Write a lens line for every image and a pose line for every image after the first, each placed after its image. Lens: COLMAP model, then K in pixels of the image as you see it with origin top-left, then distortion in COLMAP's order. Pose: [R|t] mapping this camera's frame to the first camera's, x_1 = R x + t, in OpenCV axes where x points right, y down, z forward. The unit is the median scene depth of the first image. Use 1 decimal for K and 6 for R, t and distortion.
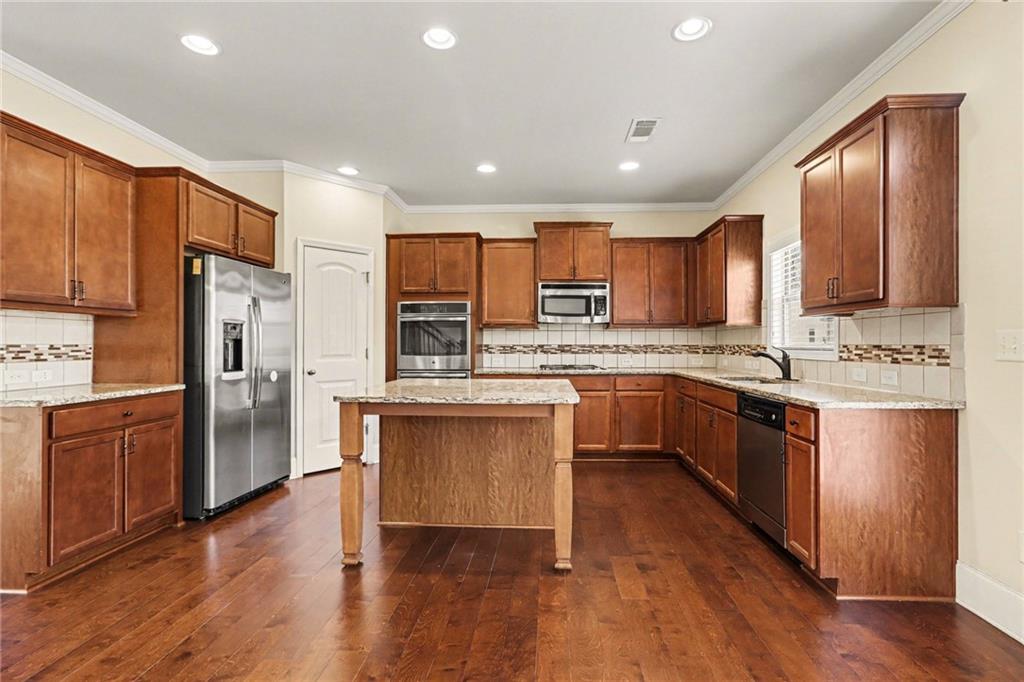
lens RADIAL K [[487.5, 0, 523.0], [0, 487.5, 340.3], [0, 0, 1]] dist [-0.021749, 0.021858]
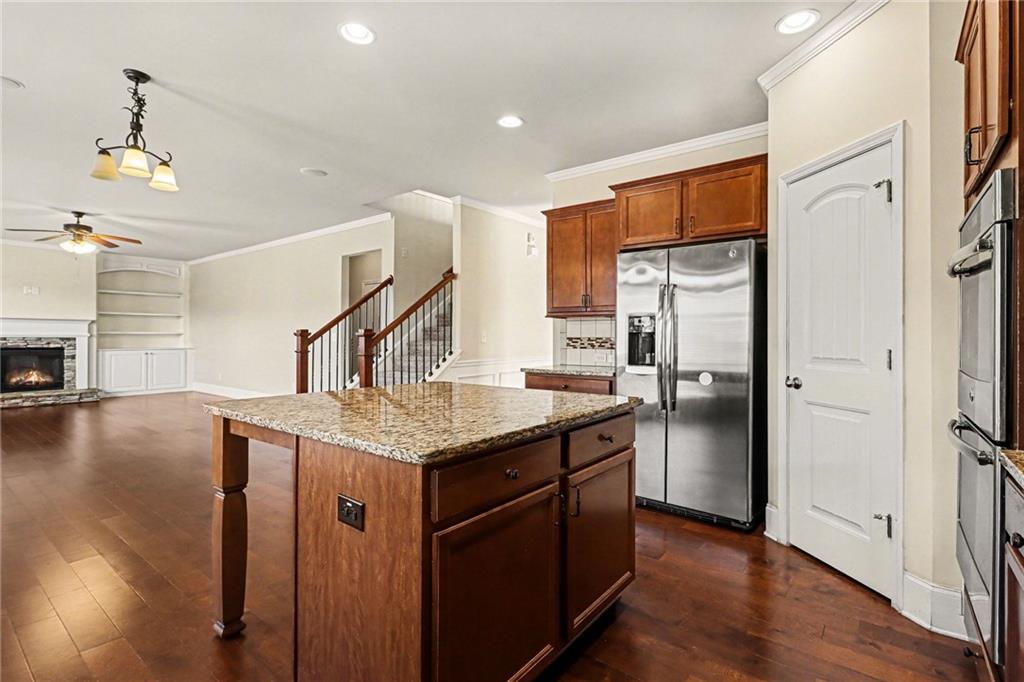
lens RADIAL K [[478.8, 0, 528.5], [0, 478.8, 337.4], [0, 0, 1]] dist [0.000558, -0.000306]
pose [[-0.558106, -0.003930, -0.829760, 0.299656], [0.000000, 0.999989, -0.004736, 0.011169], [0.829770, -0.002643, -0.558100, 1.223939]]
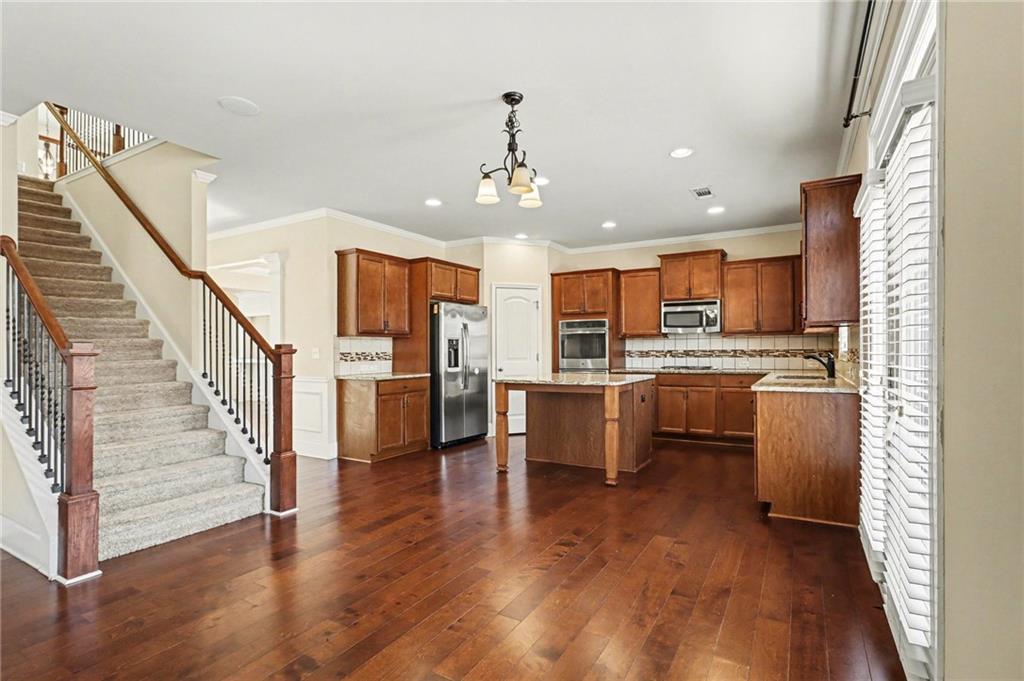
lens RADIAL K [[487.5, 0, 523.0], [0, 487.5, 339.8], [0, 0, 1]] dist [-0.021749, 0.021858]
pose [[0.894655, -0.016994, -0.446434, 0.381867], [0.011355, 0.999818, -0.015303, -0.004311], [0.446613, 0.008622, 0.894686, -0.428931]]
